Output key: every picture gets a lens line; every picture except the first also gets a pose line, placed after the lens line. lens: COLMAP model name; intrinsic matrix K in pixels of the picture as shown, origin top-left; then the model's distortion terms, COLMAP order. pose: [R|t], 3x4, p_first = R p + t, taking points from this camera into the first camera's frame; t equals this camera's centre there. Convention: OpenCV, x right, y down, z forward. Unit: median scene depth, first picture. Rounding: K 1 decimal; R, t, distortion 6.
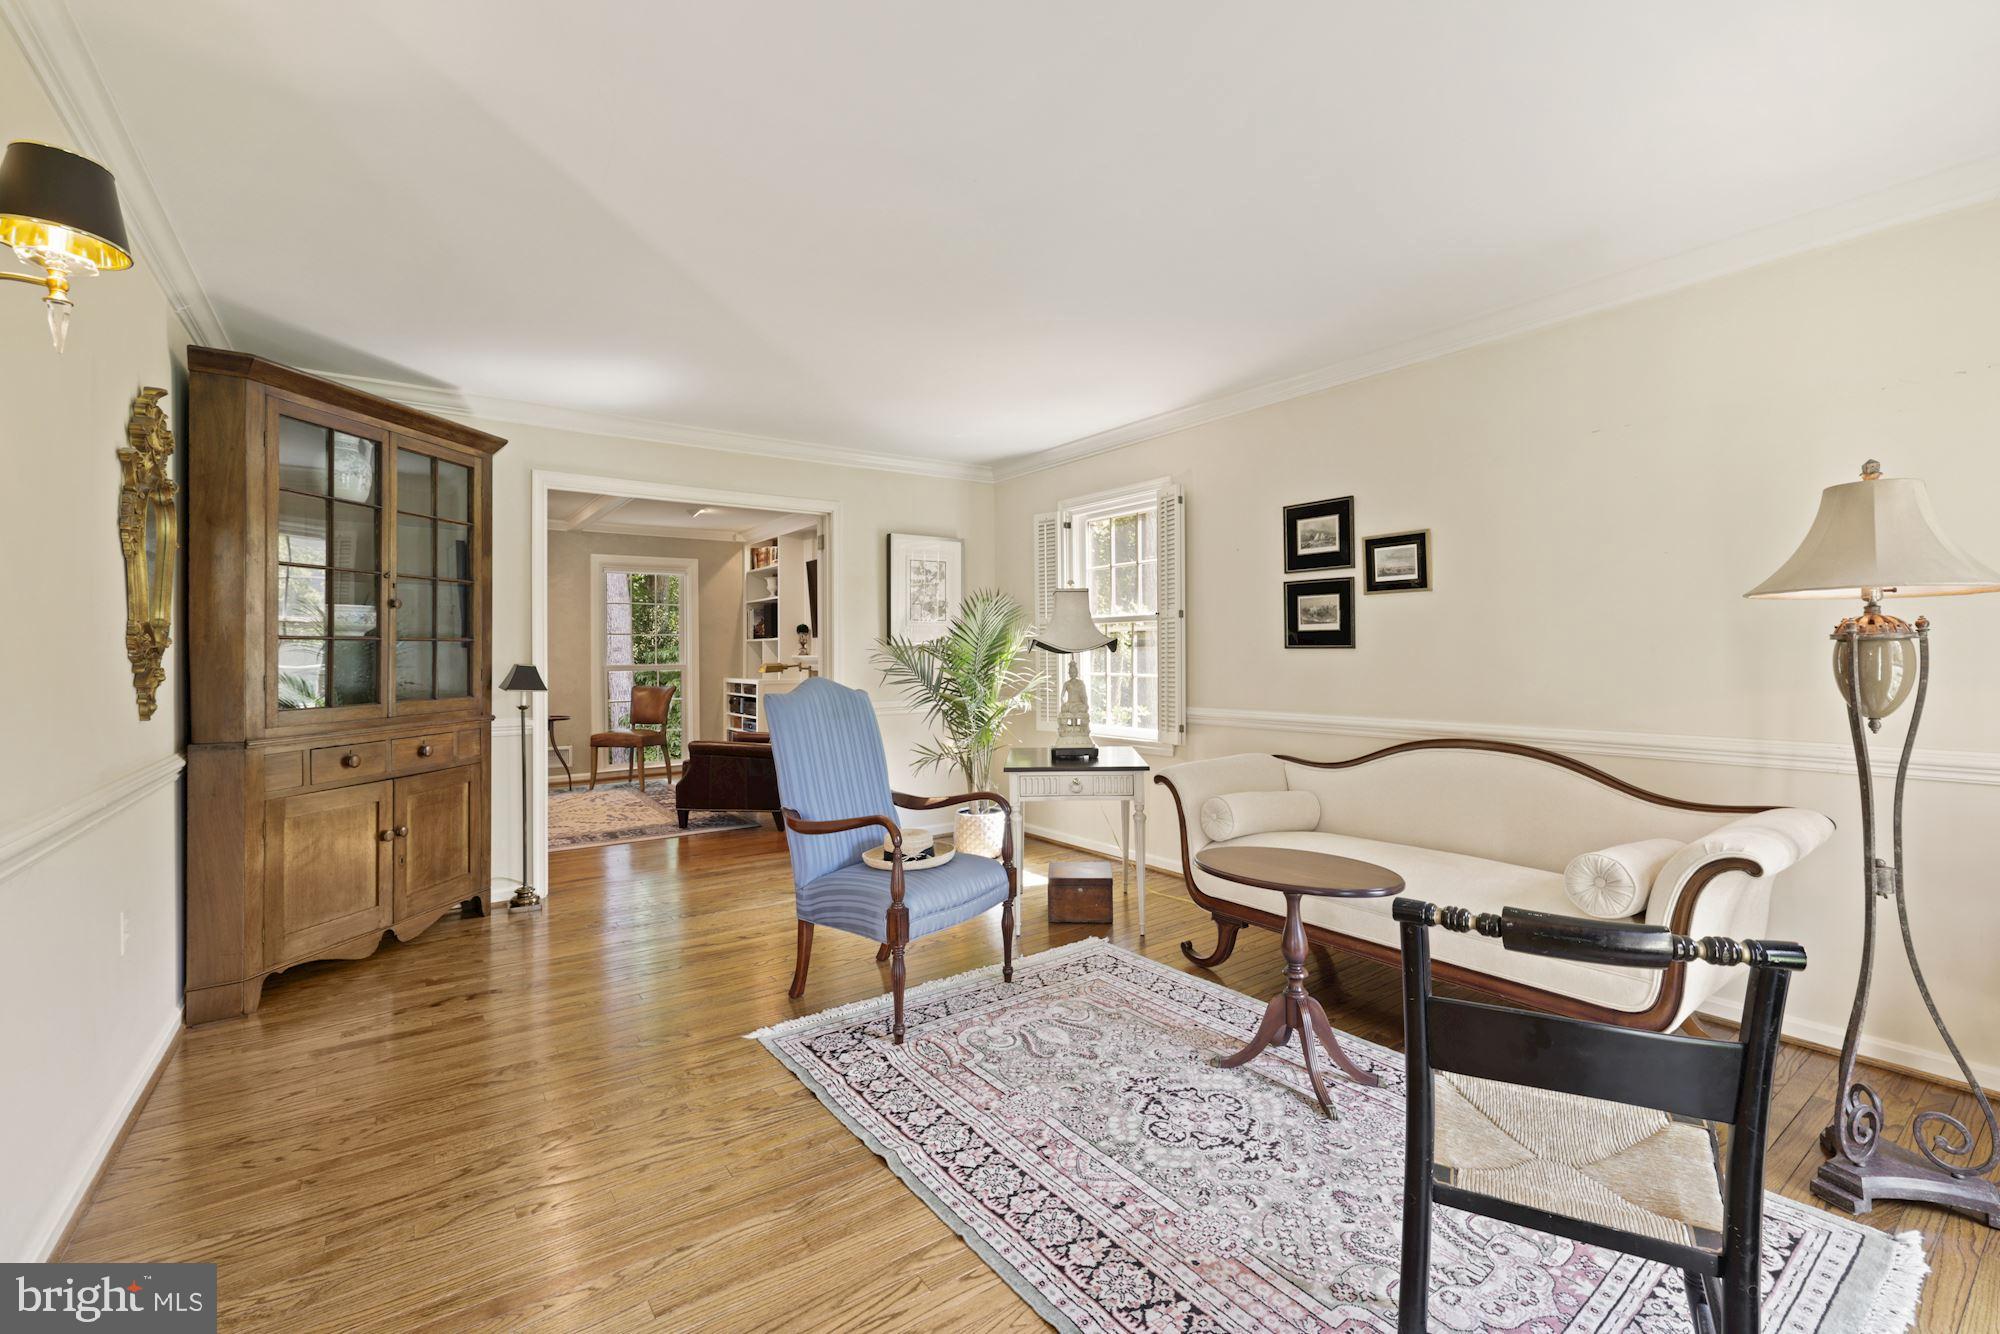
lens RADIAL K [[849.1, 0, 1002.7], [0, 849.1, 649.3], [0, 0, 1]] dist [0.009741, -0.001198]
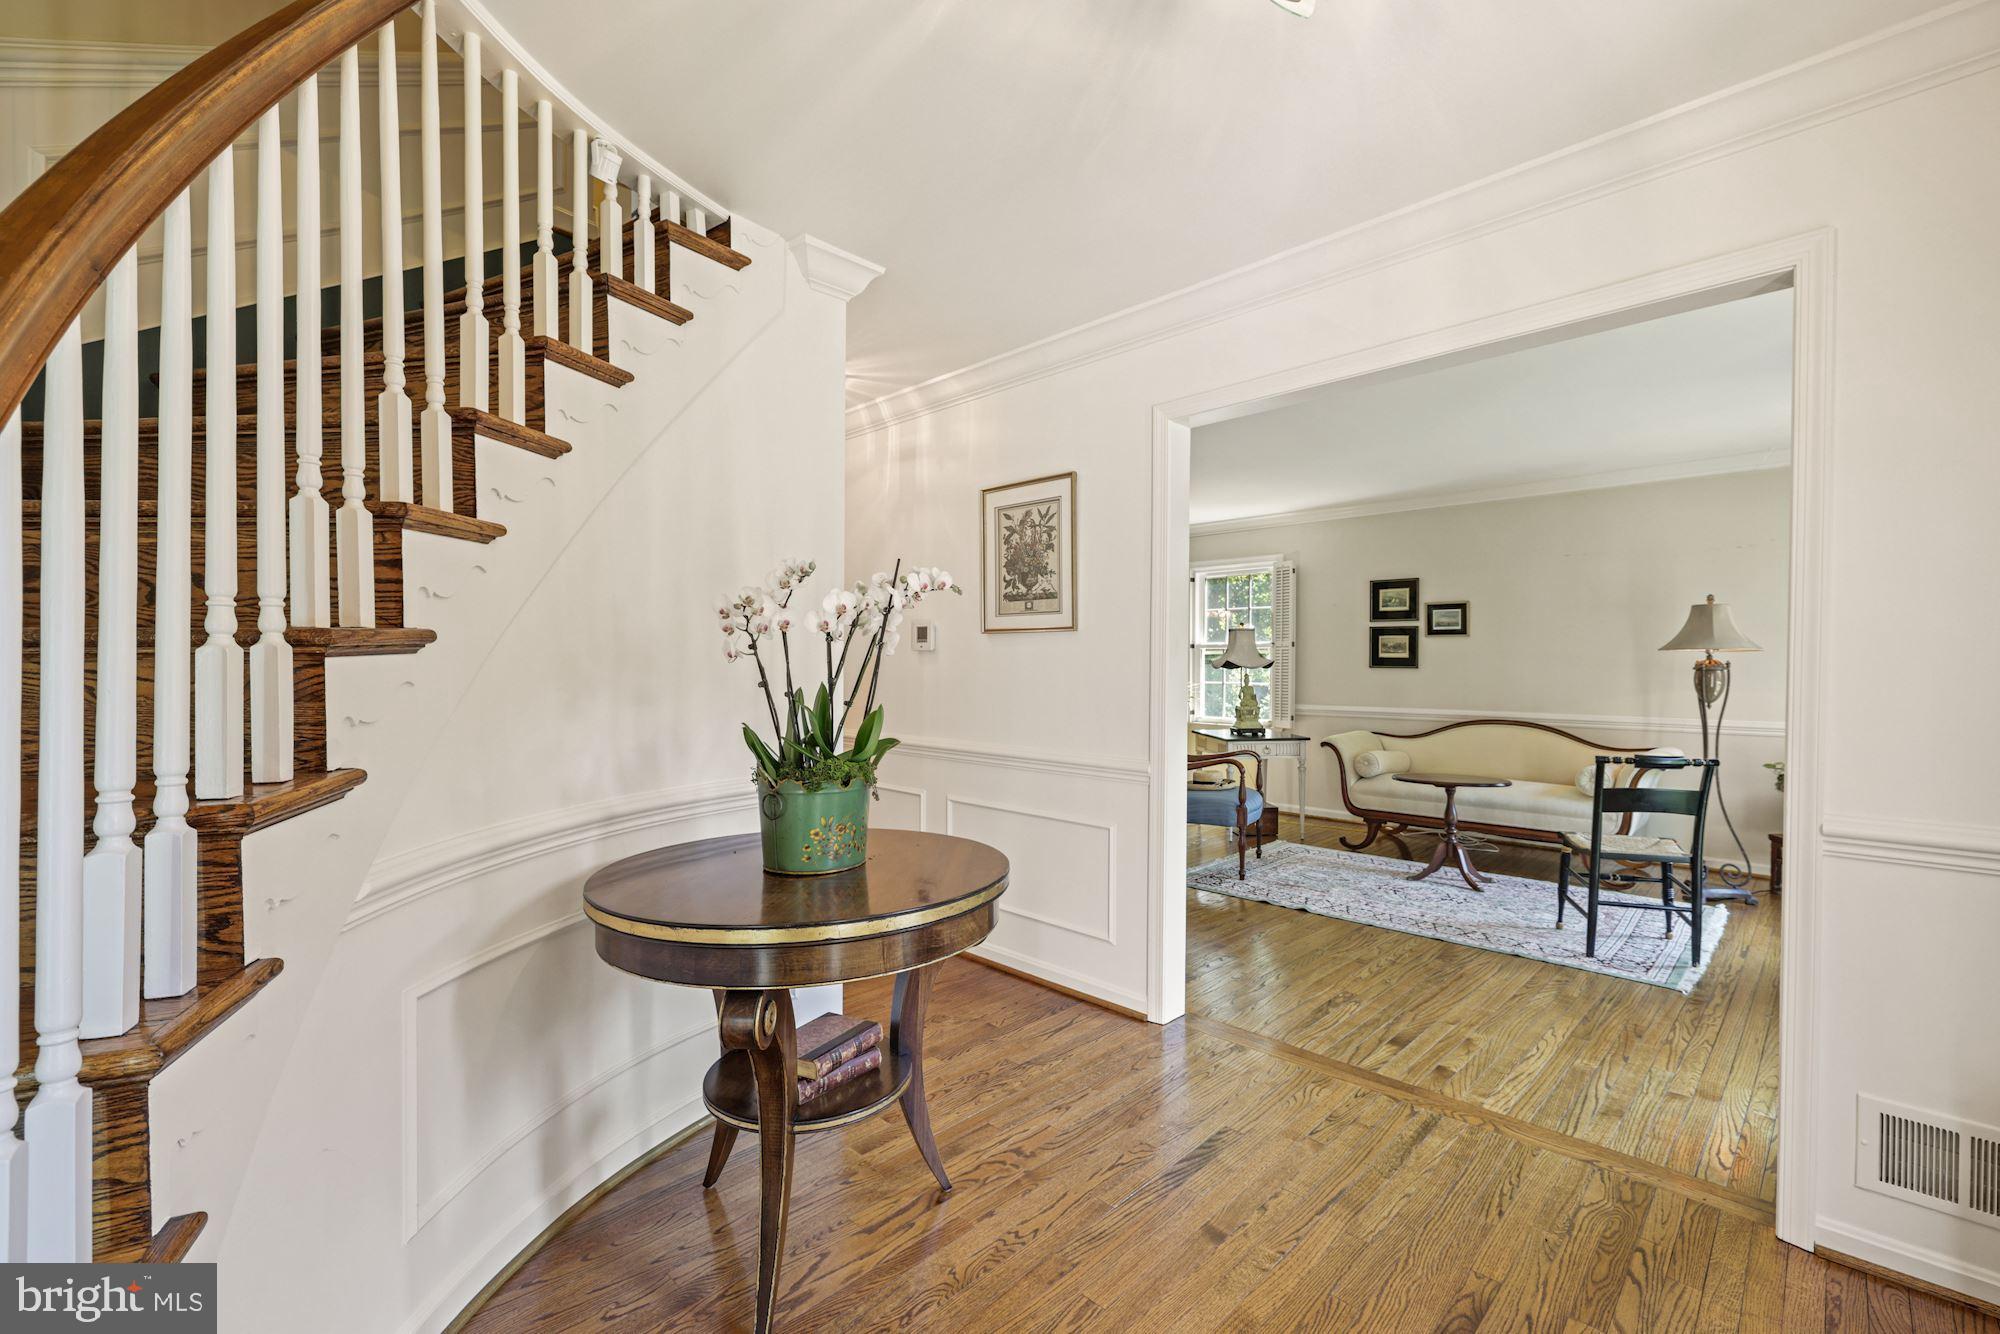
lens RADIAL K [[849.1, 0, 996.1], [0, 849.1, 665.3], [0, 0, 1]] dist [0.009741, -0.001198]
pose [[0.986510, 0.012396, 0.163232, -0.692785], [-0.013623, 0.999887, 0.006399, -0.006675], [-0.163134, -0.008536, 0.986567, -0.533012]]
